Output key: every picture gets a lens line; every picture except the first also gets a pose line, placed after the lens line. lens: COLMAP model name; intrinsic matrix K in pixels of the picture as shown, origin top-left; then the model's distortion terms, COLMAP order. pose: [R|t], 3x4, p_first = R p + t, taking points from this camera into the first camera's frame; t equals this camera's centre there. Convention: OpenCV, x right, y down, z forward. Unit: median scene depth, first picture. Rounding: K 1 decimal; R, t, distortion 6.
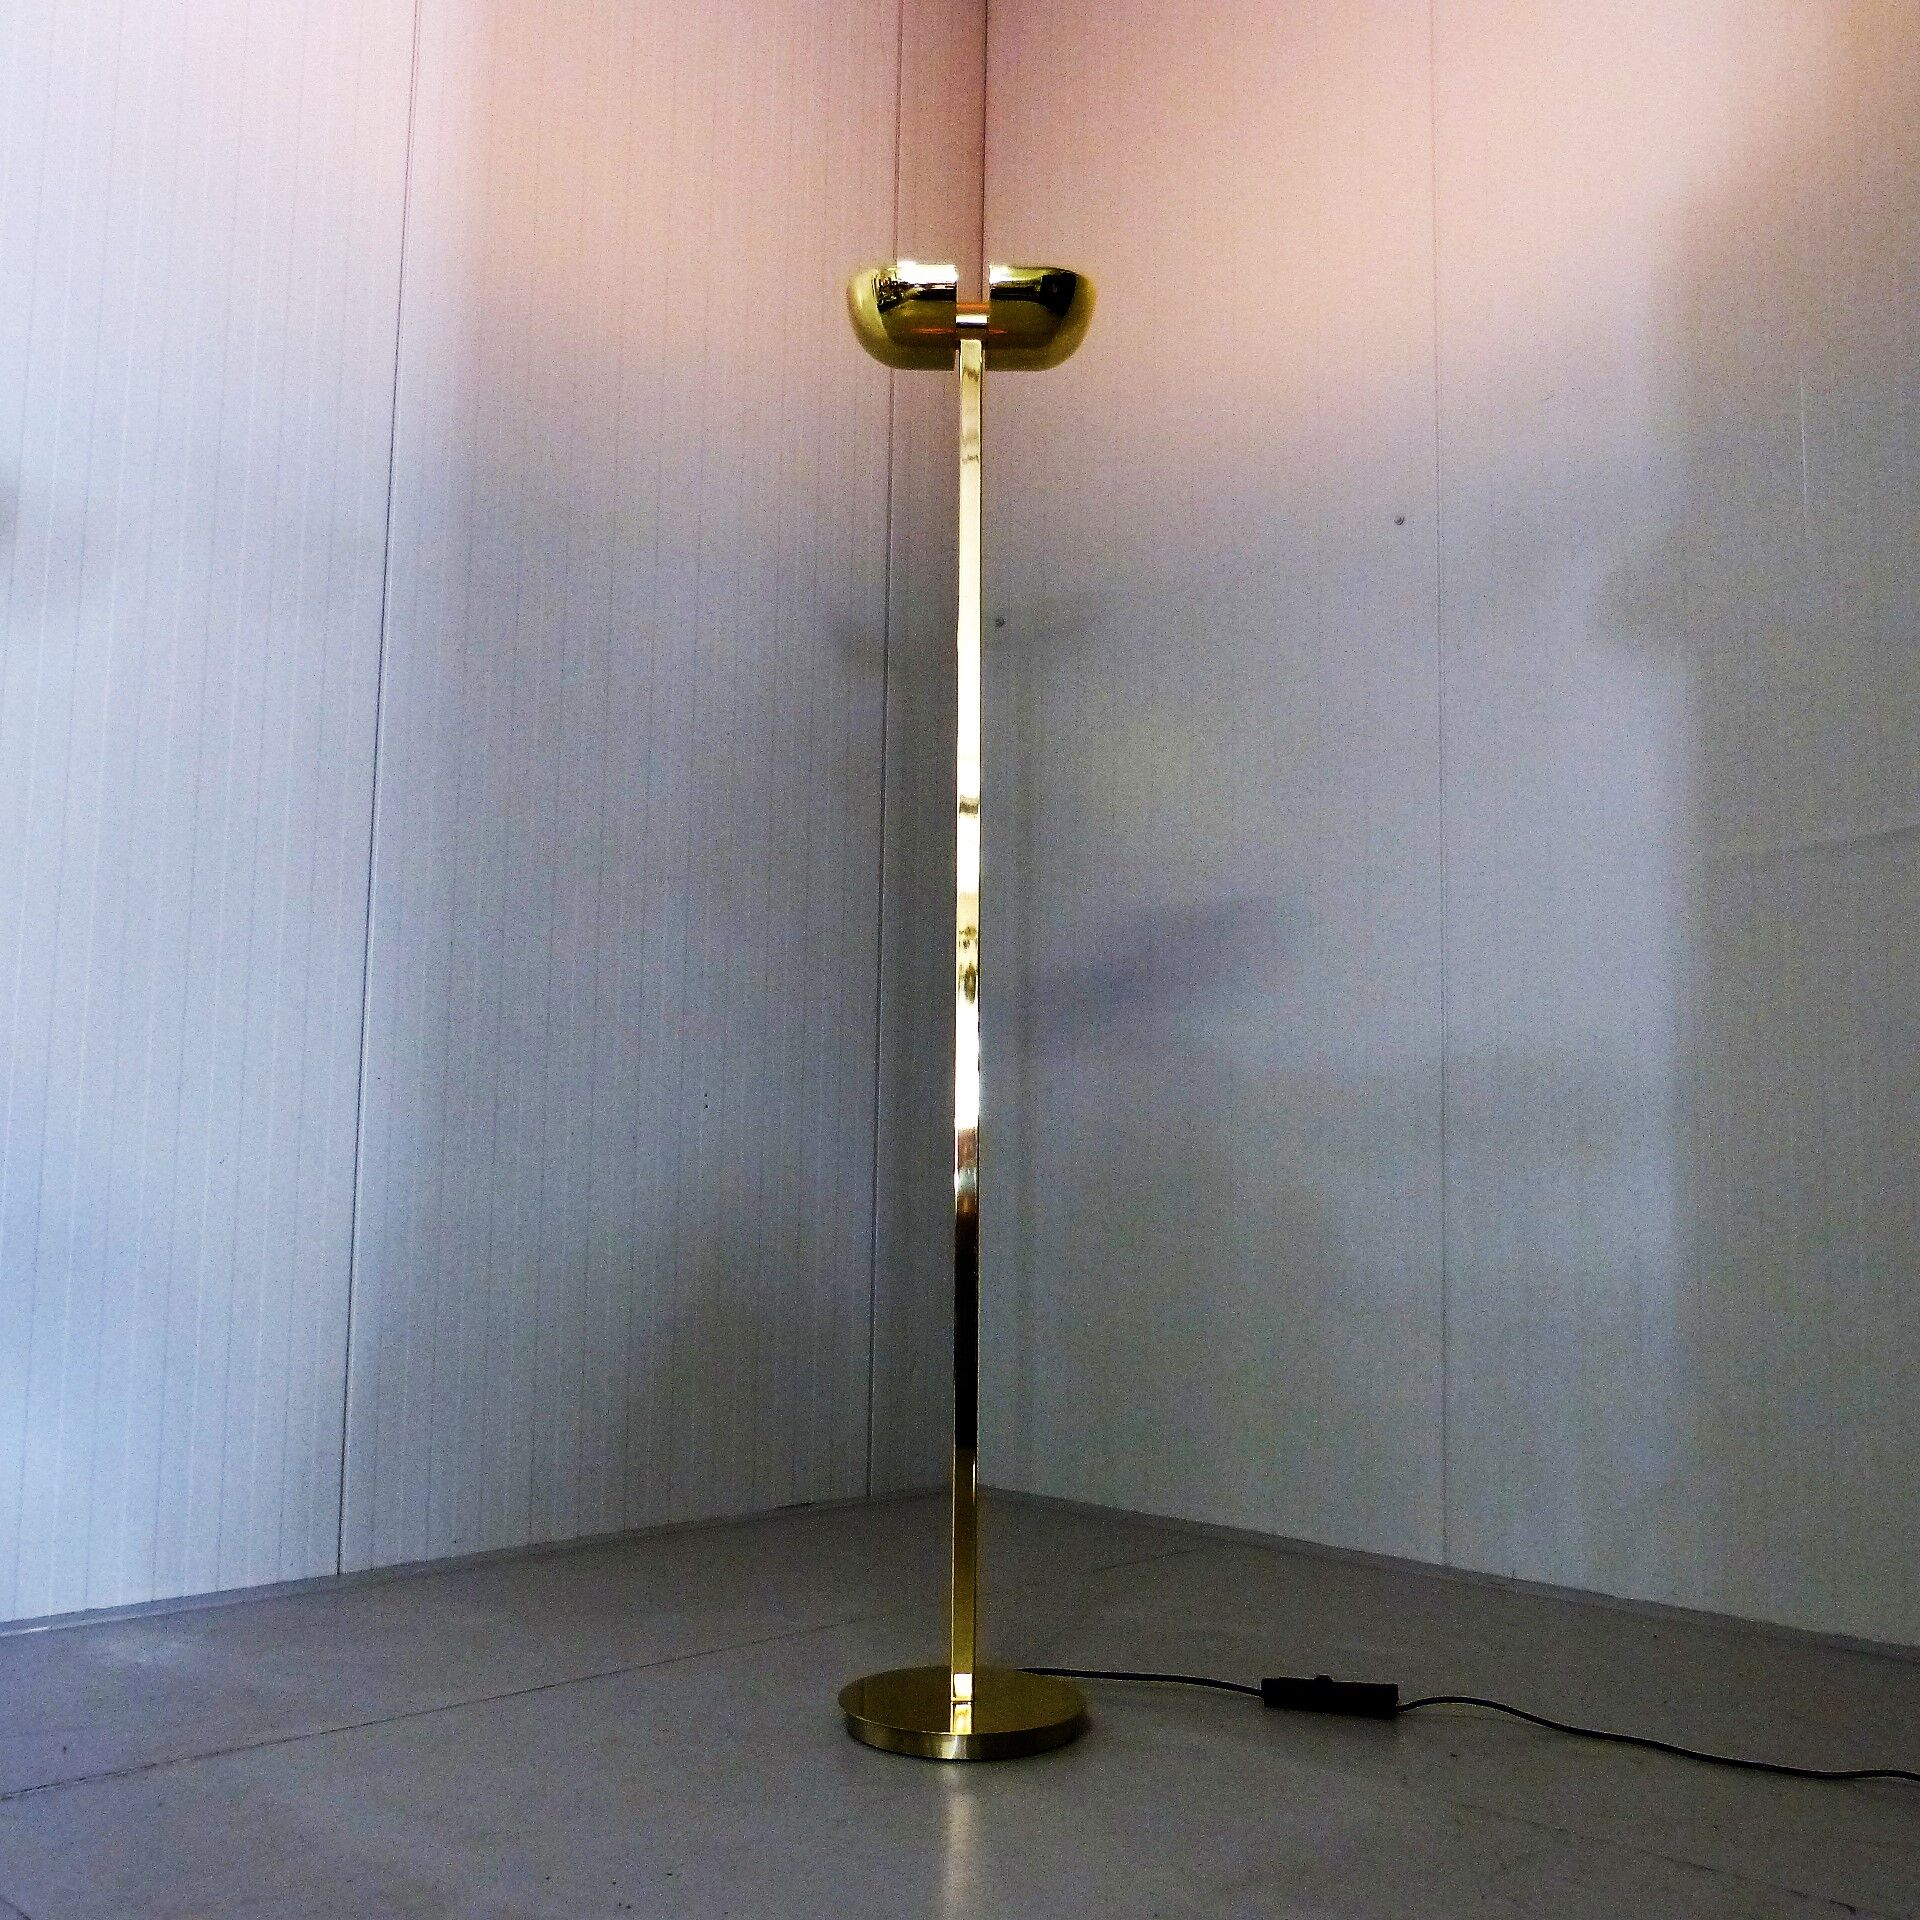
lens RADIAL K [[1921.7, 0, 971.5], [0, 1921.7, 943.7], [0, 0, 1]] dist [-0.025833, -0.037850]
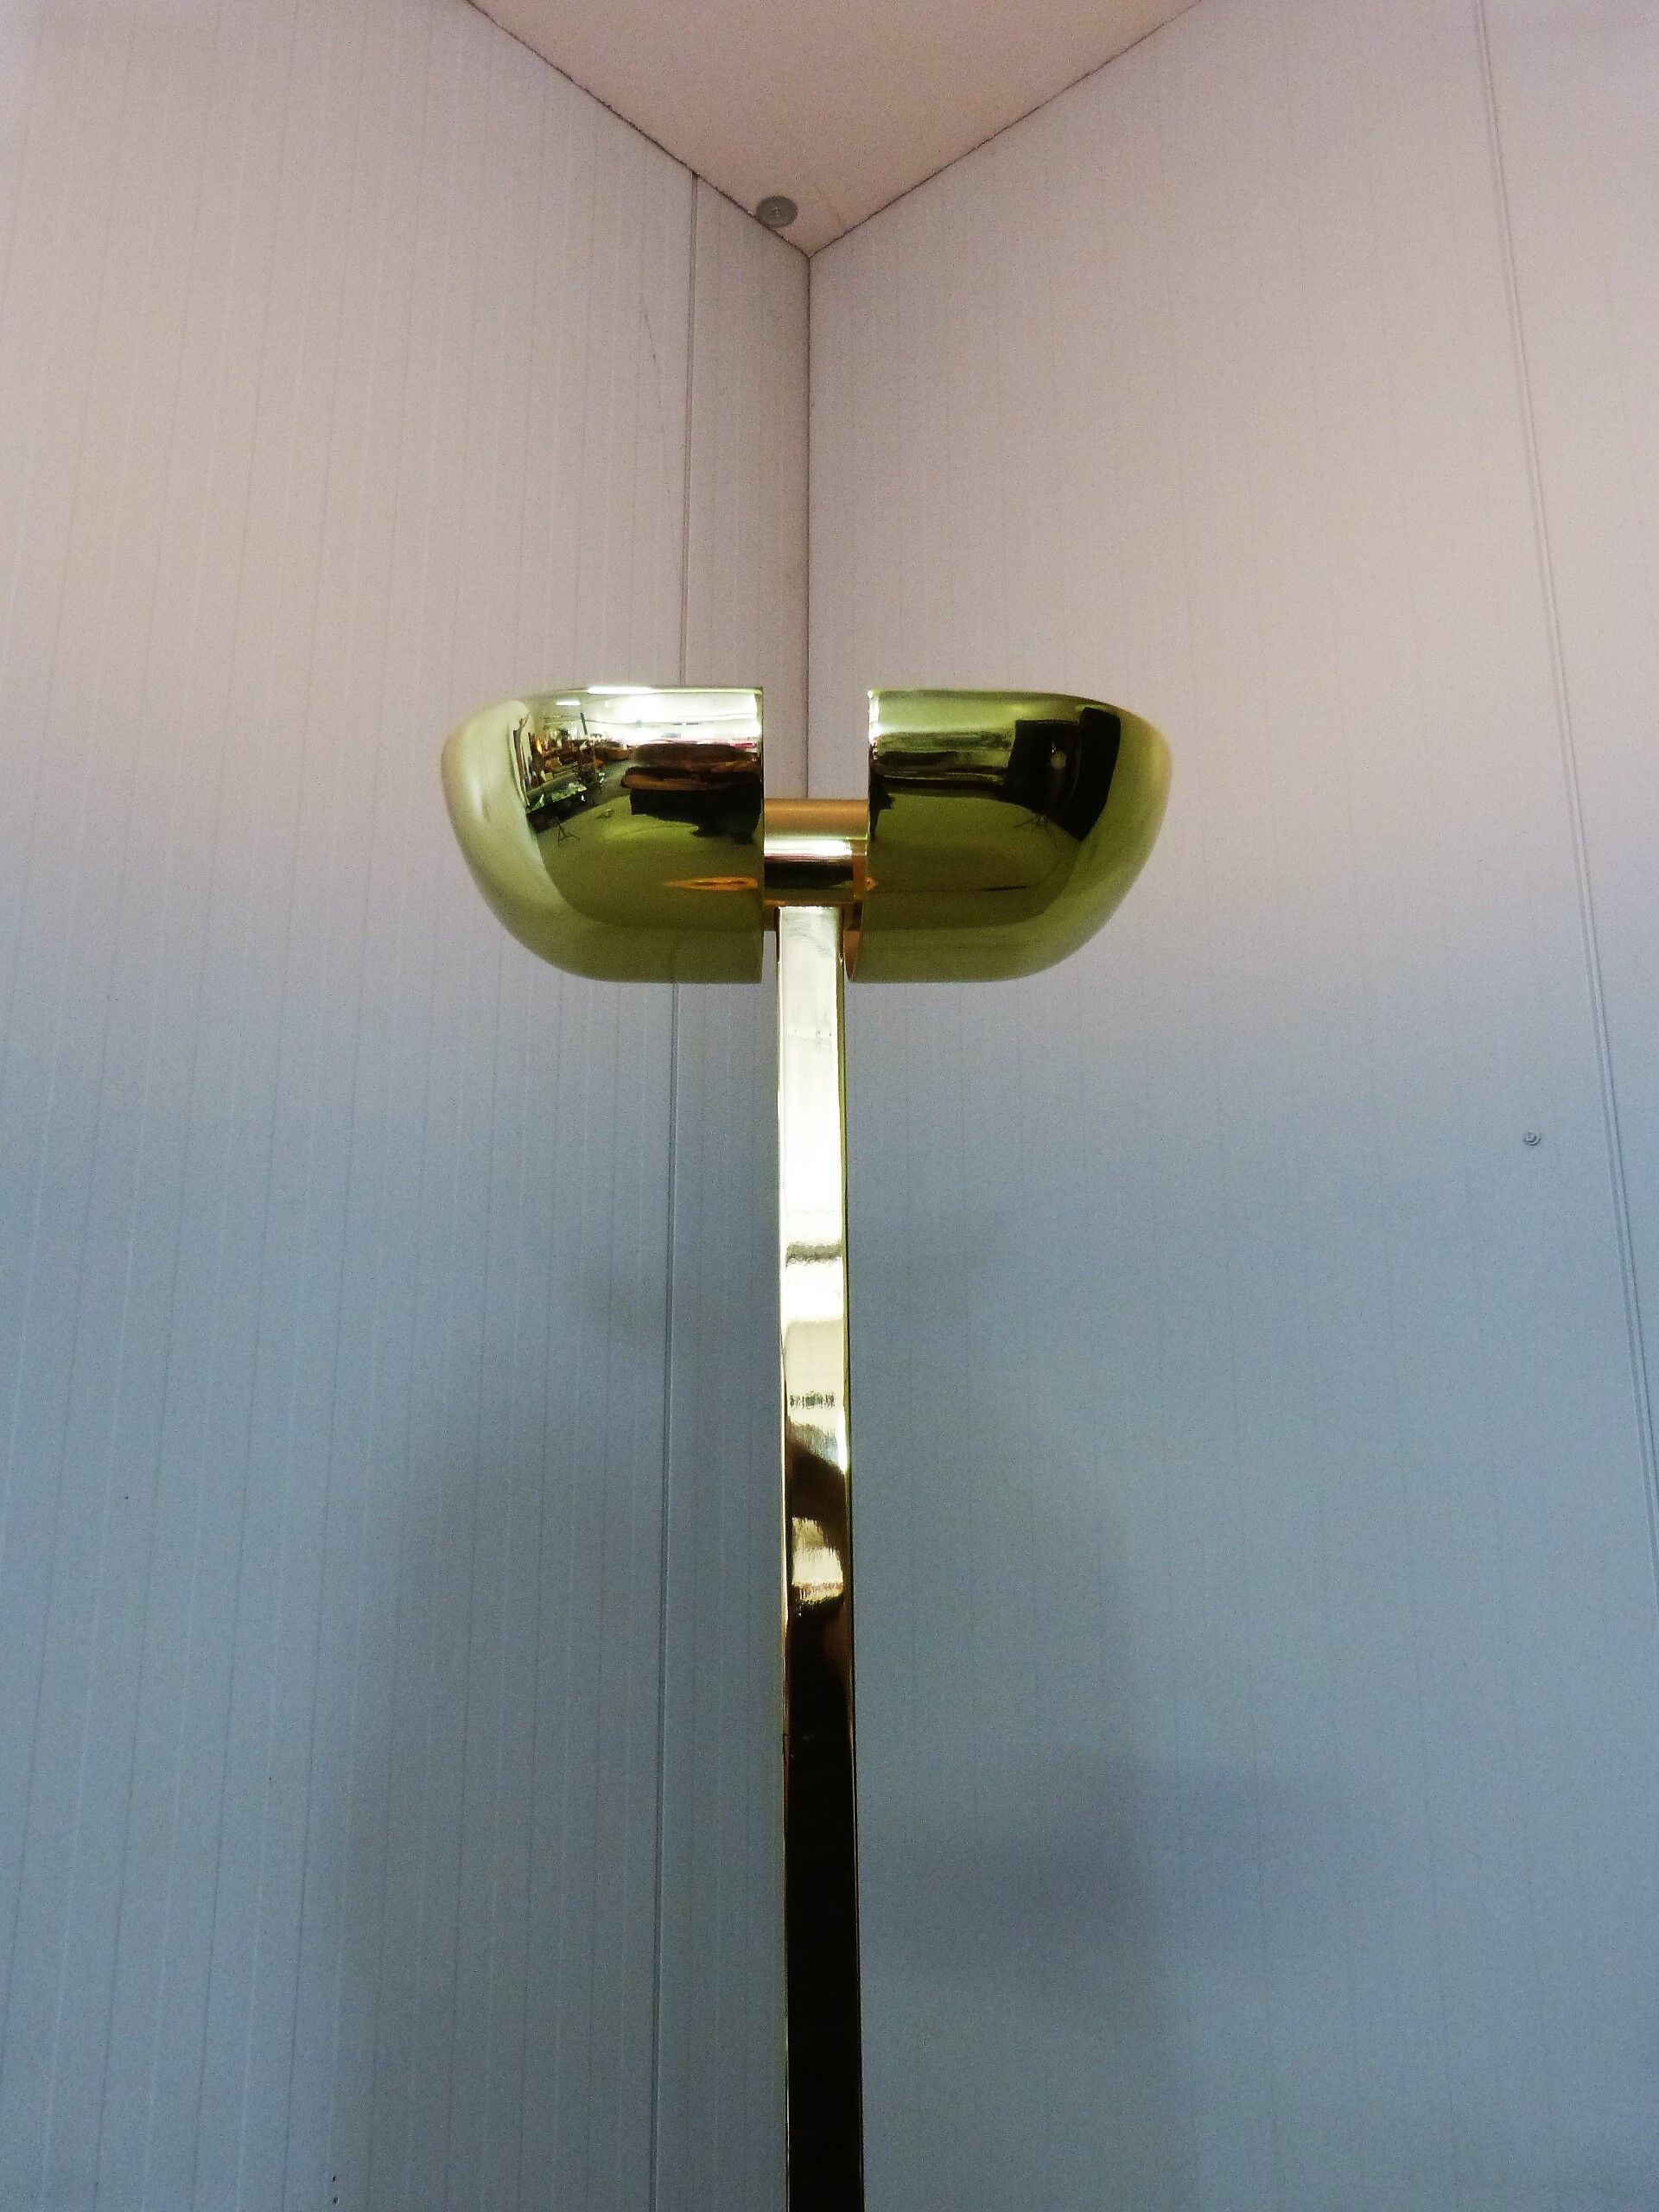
lens RADIAL K [[1651.5, 0, 833.6], [0, 1651.5, 1108.6], [0, 0, 1]] dist [-0.022966, 0.001529]
pose [[0.999574, -0.012828, 0.026214, -0.003828], [0.015915, 0.992506, -0.121155, -0.243200], [-0.024463, 0.121520, 0.992287, 0.711271]]
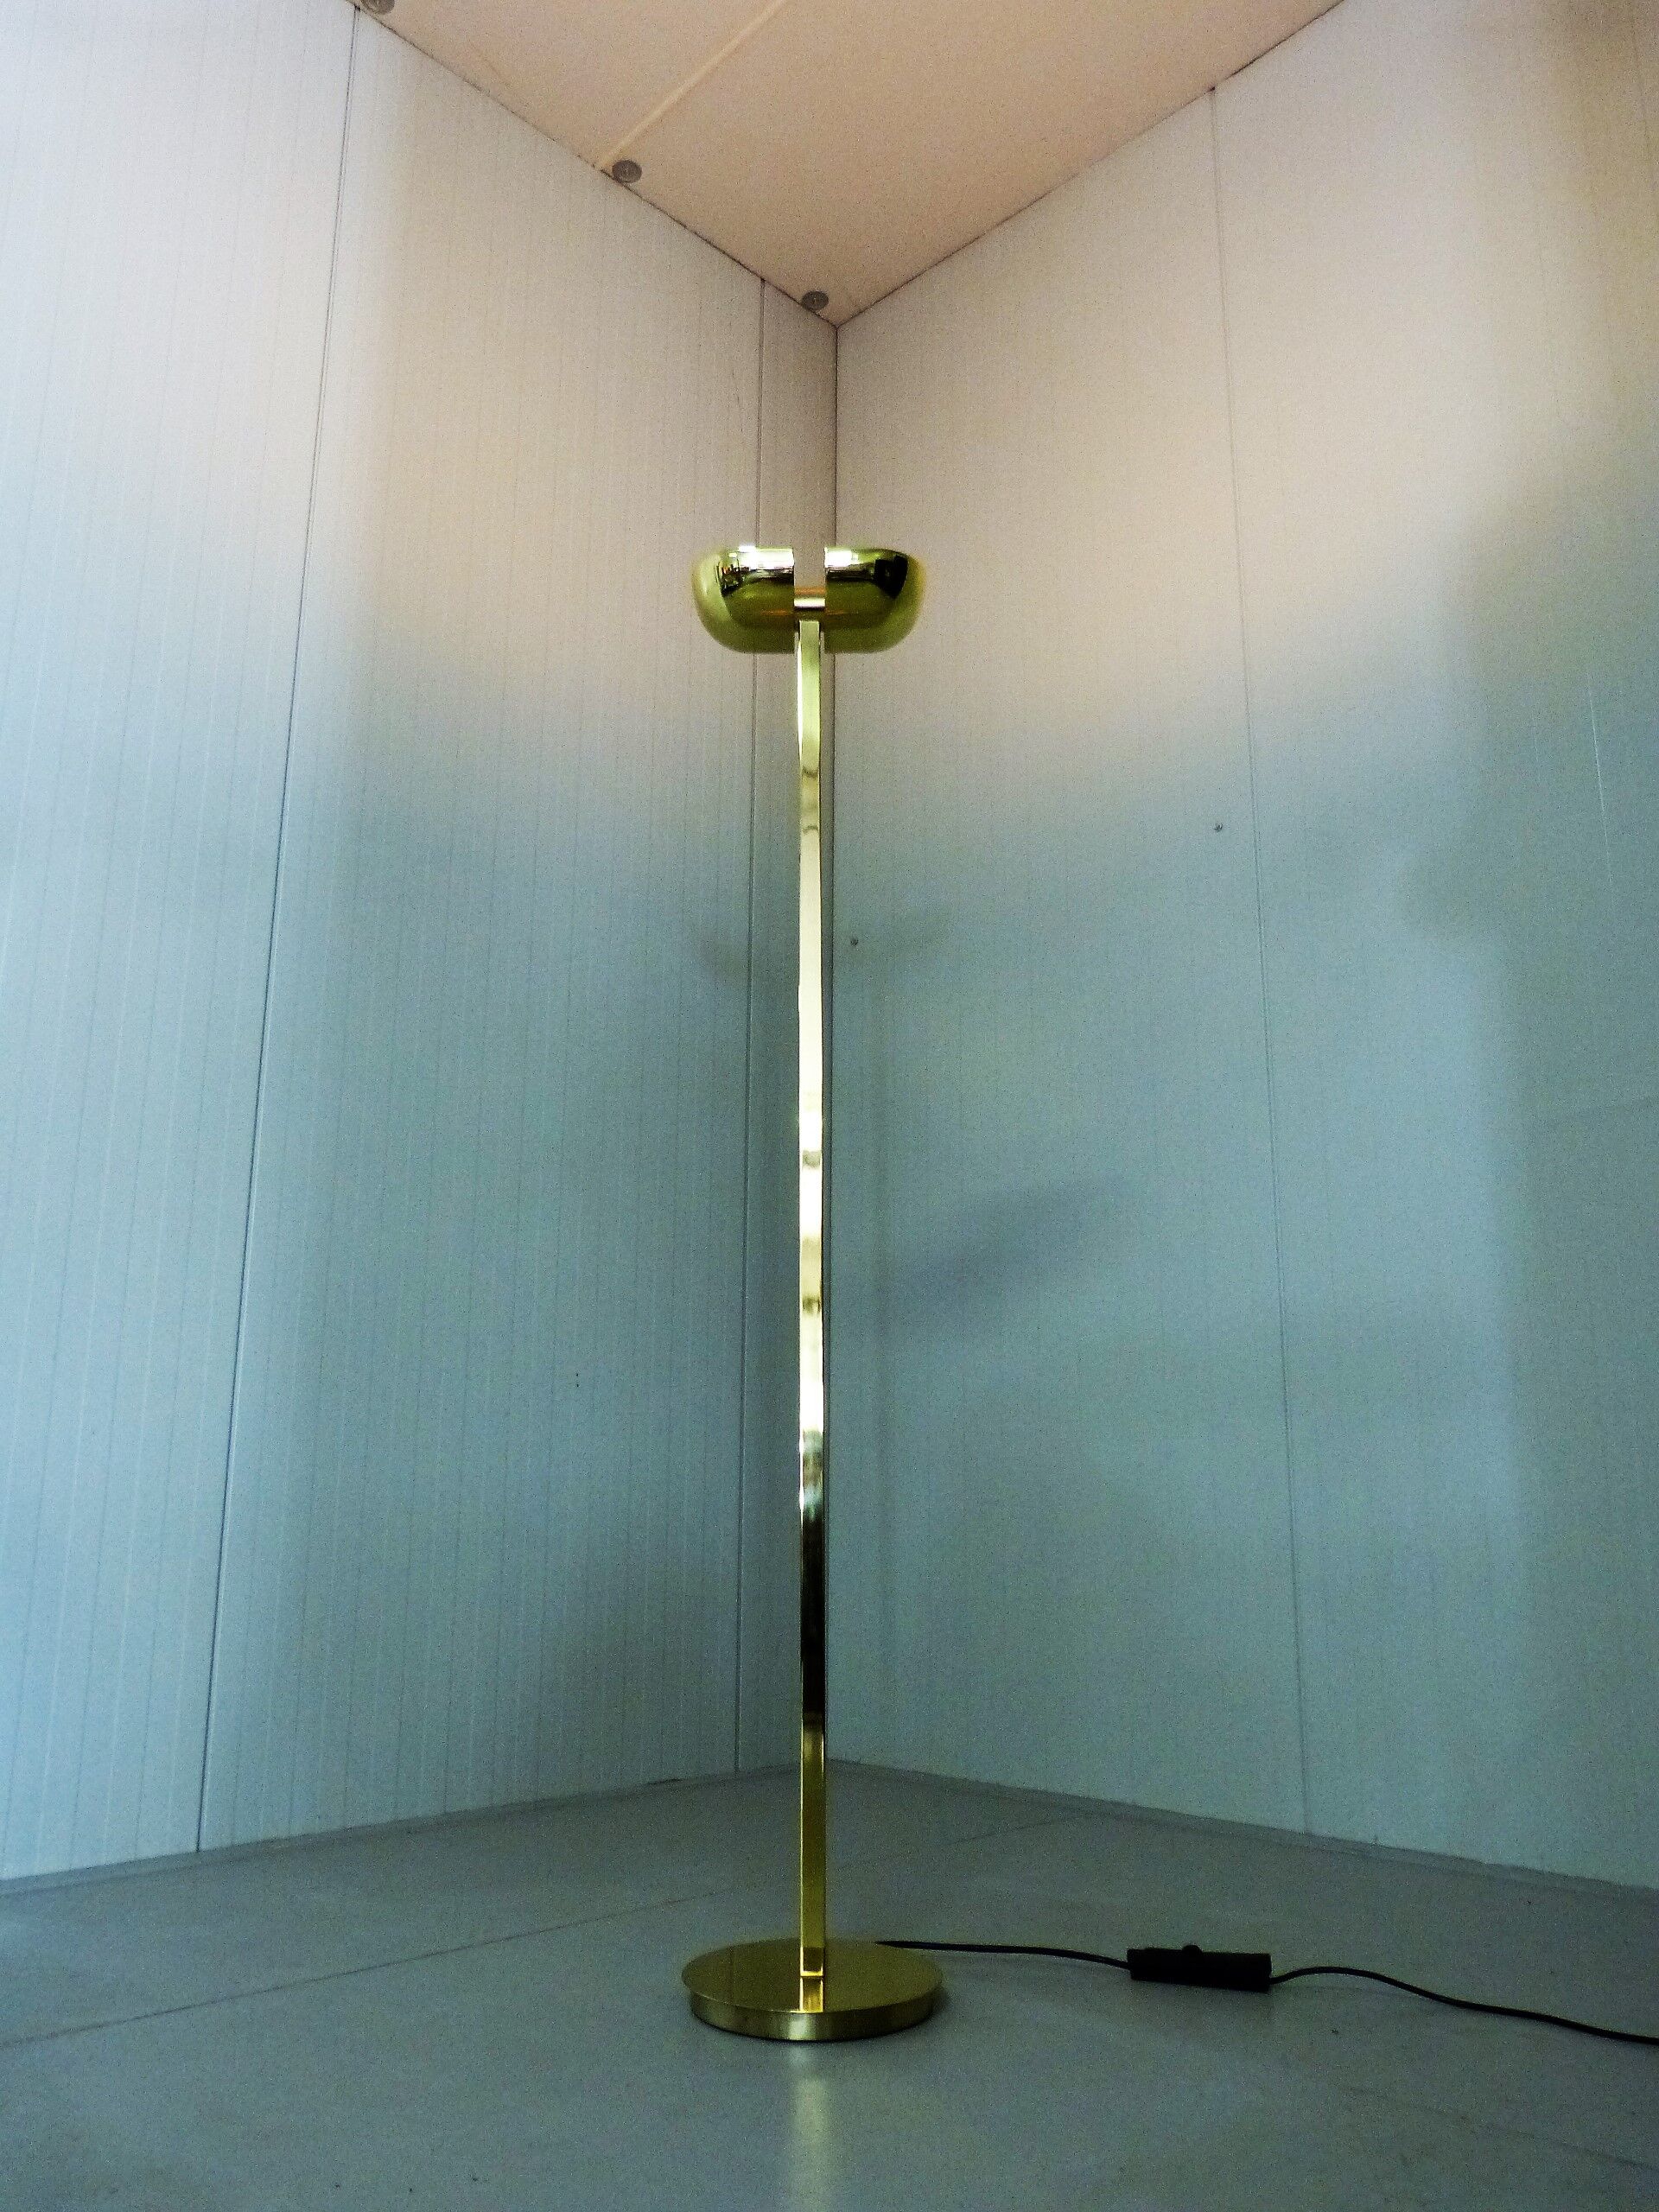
lens RADIAL K [[1651.5, 0, 833.6], [0, 1651.5, 1108.6], [0, 0, 1]] dist [-0.022966, 0.001529]
pose [[0.999858, -0.014066, -0.009295, 0.017779], [0.012923, 0.993482, -0.113254, 0.055056], [0.010827, 0.113118, 0.993523, 0.127980]]
